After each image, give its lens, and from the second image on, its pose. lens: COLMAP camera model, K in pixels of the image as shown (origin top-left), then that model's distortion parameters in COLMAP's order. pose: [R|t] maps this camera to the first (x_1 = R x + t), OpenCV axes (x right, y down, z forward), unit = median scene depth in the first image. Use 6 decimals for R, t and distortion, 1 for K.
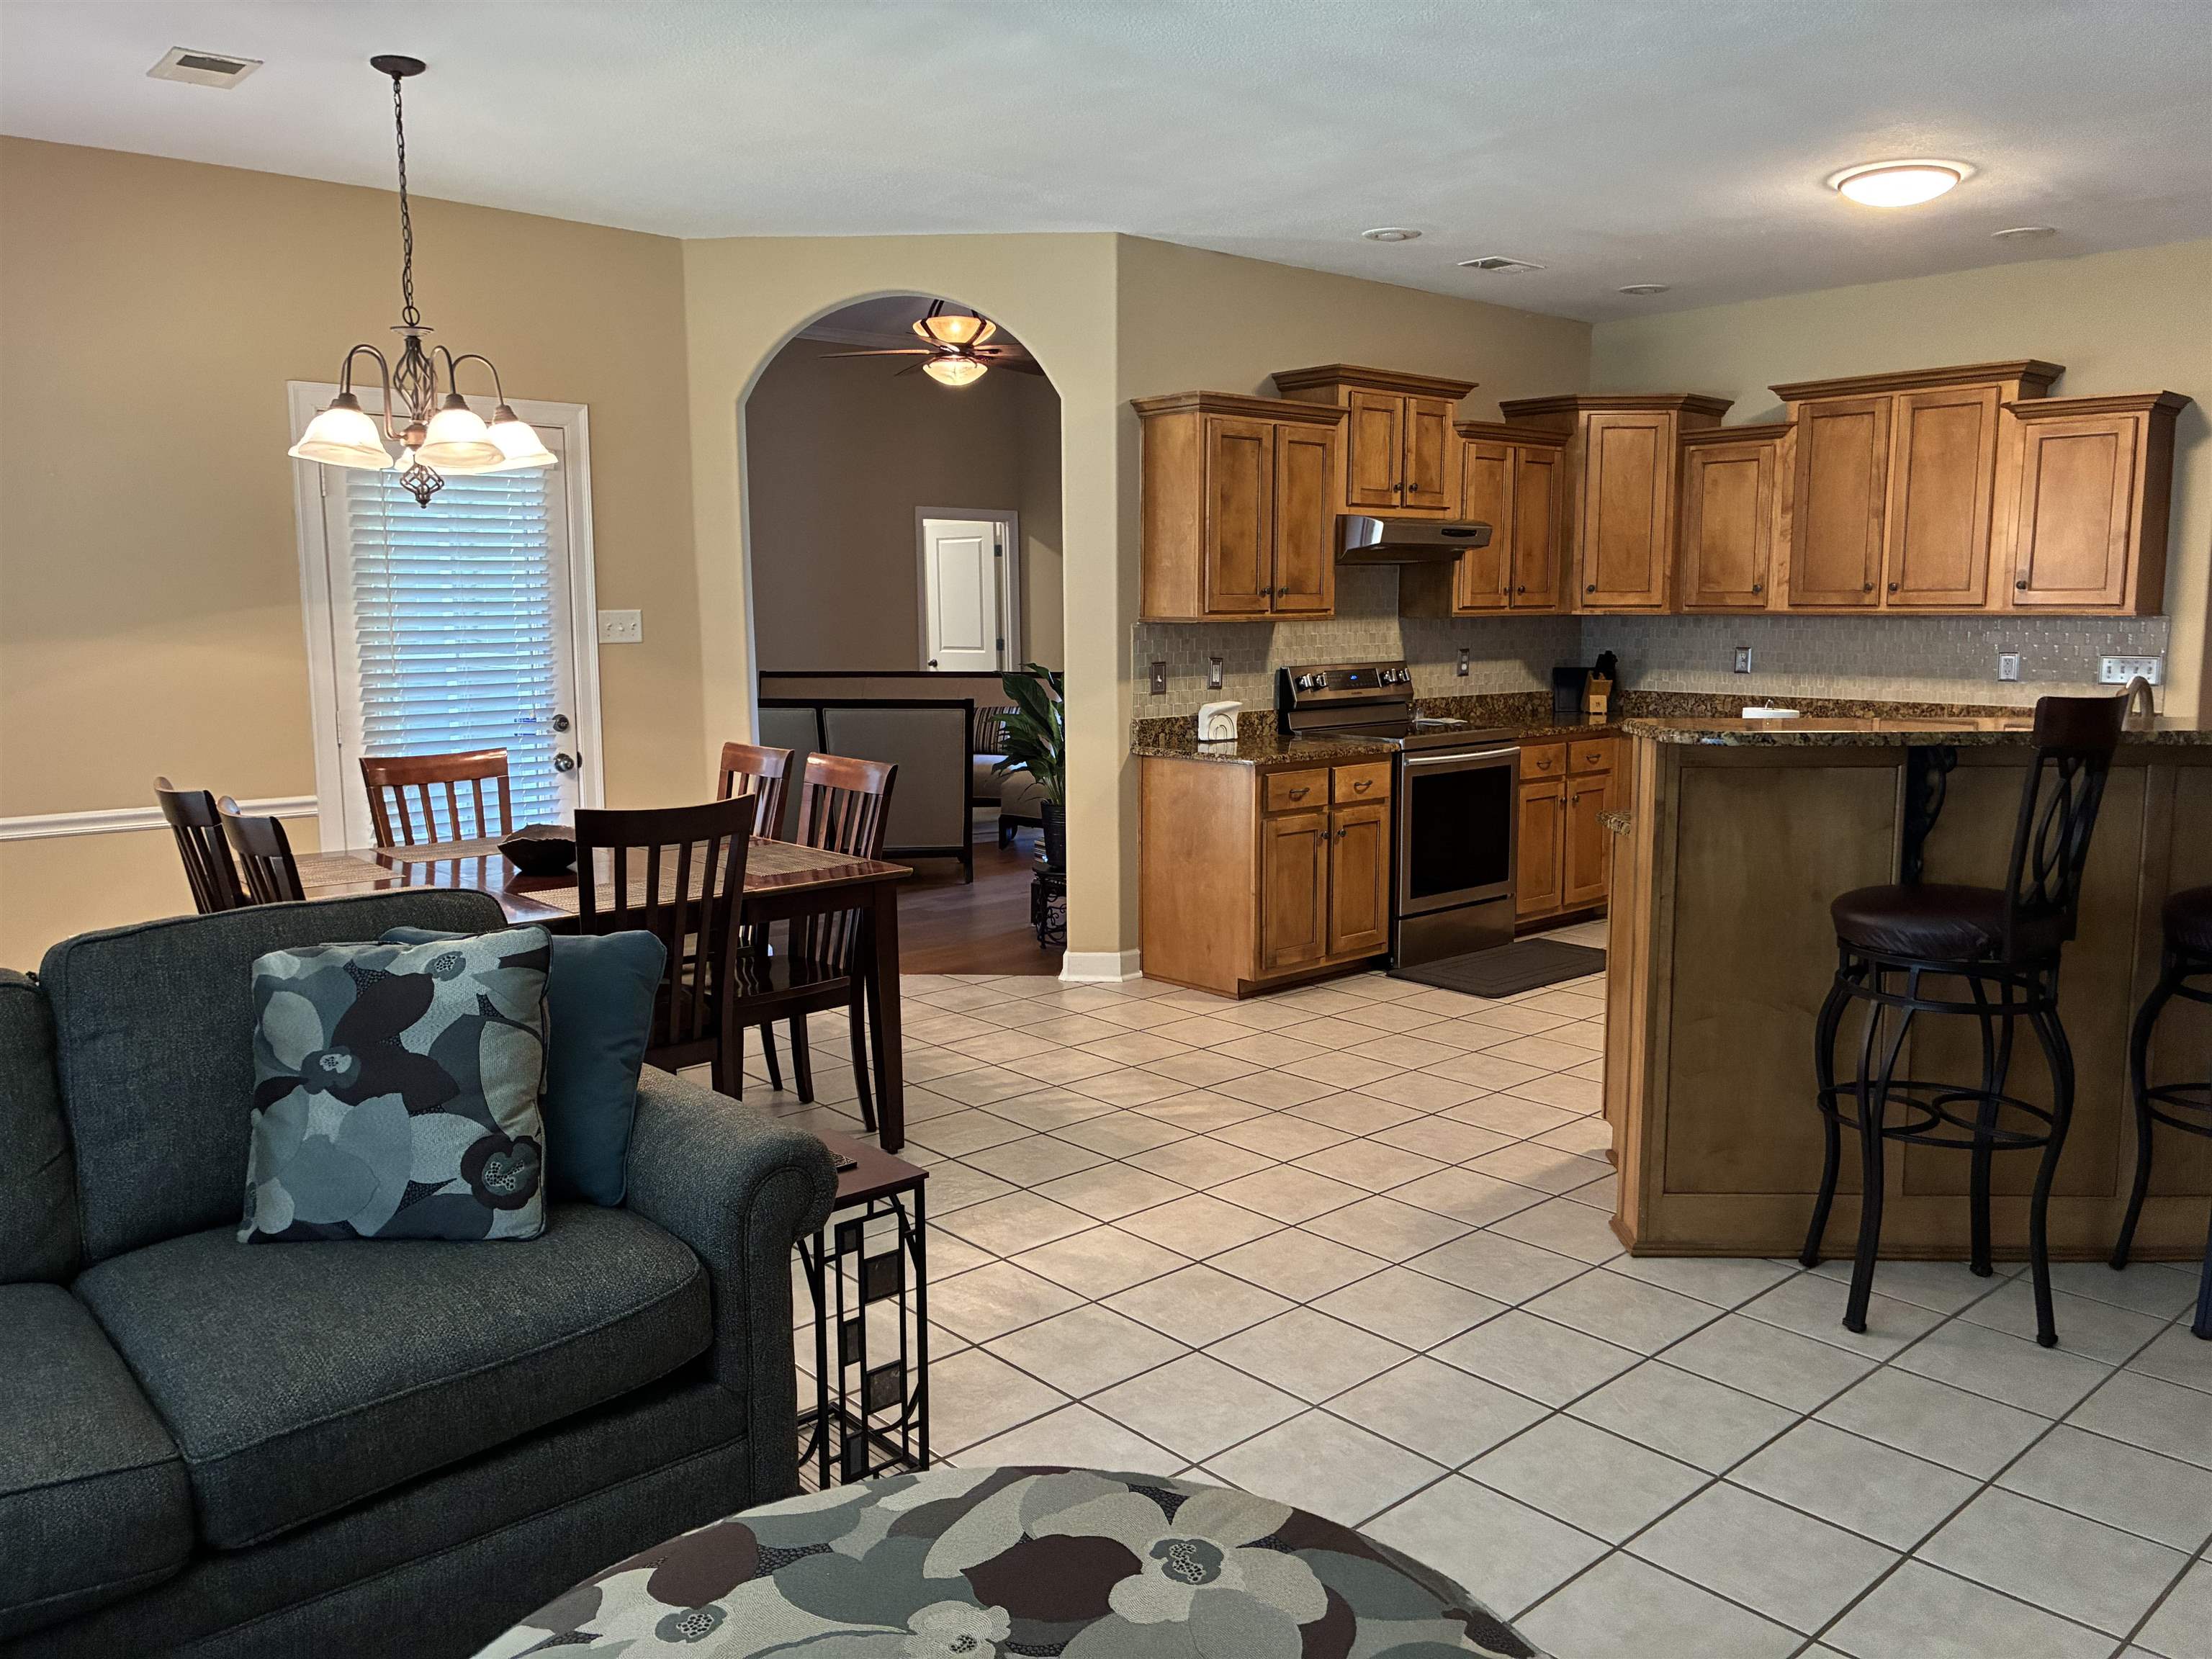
lens RADIAL K [[1670.6, 0, 1130.8], [0, 1670.6, 821.8], [0, 0, 1]] dist [0.033895, -0.000136]
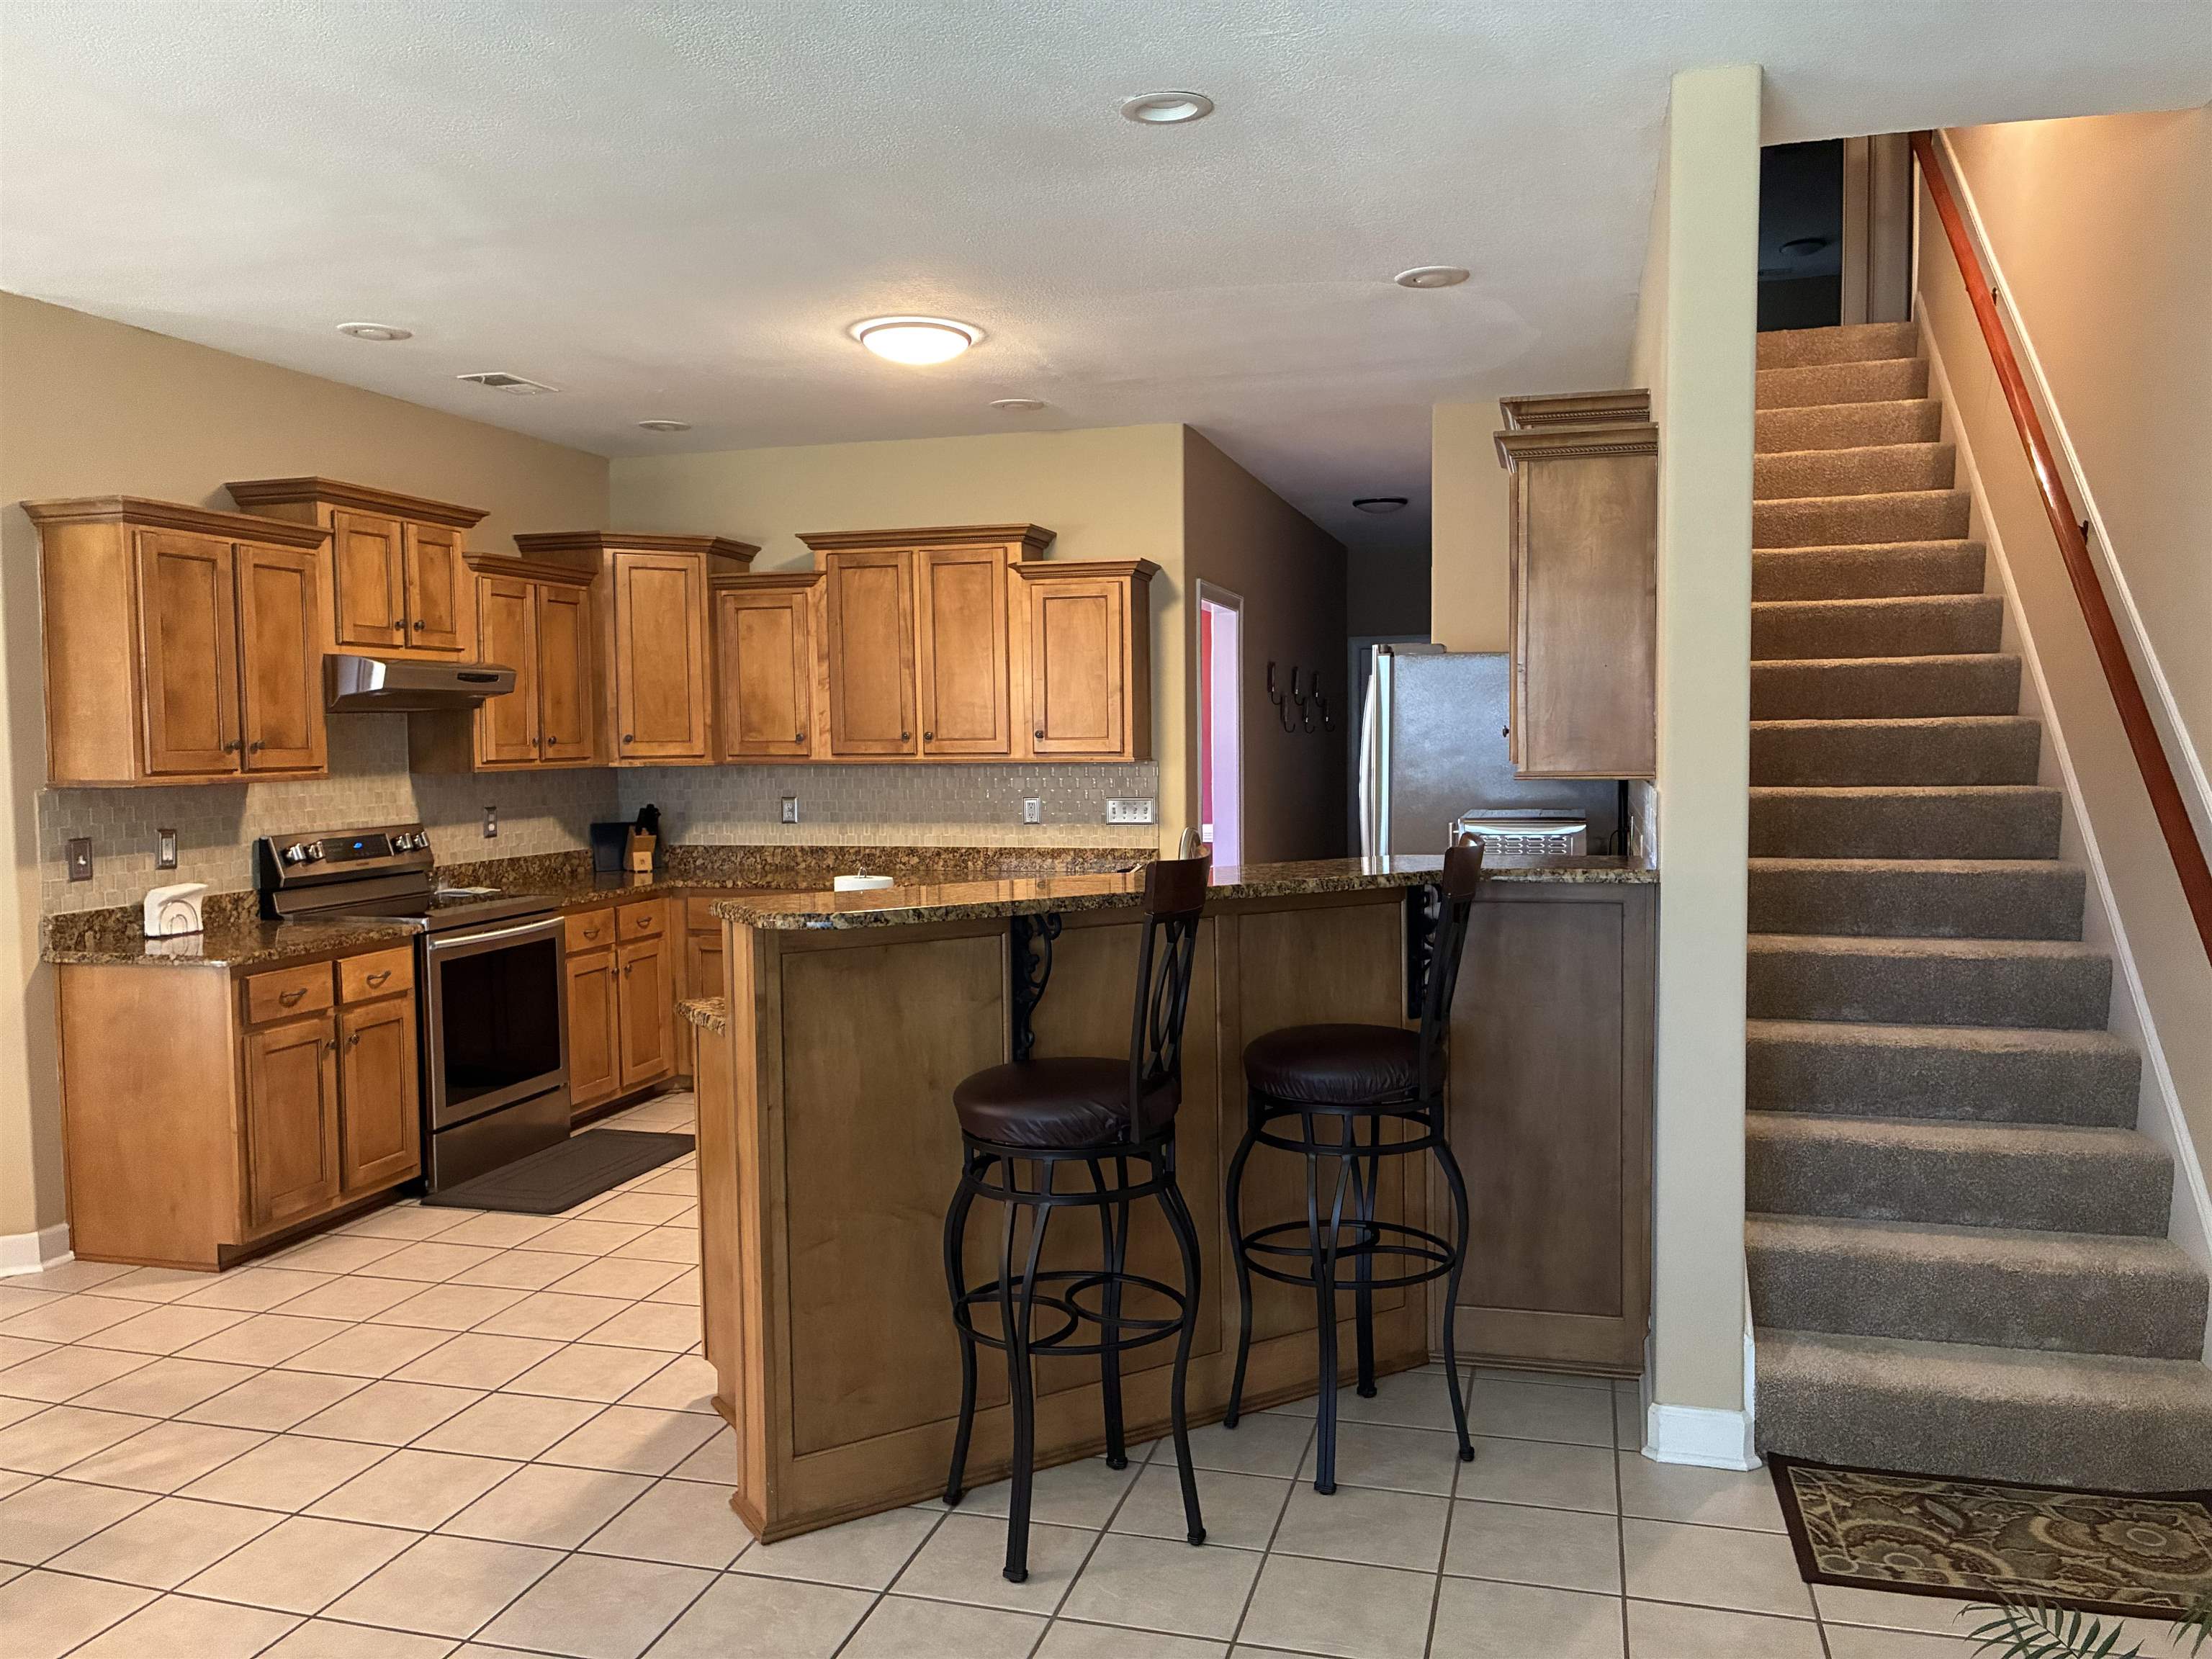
lens RADIAL K [[1659.1, 0, 1099.7], [0, 1659.1, 834.4], [0, 0, 1]] dist [0.002008, 0.002502]
pose [[0.848932, -0.040794, 0.526926, 0.012308], [0.080628, 0.995343, -0.052842, -0.020132], [-0.522316, 0.087345, 0.848267, 0.107483]]
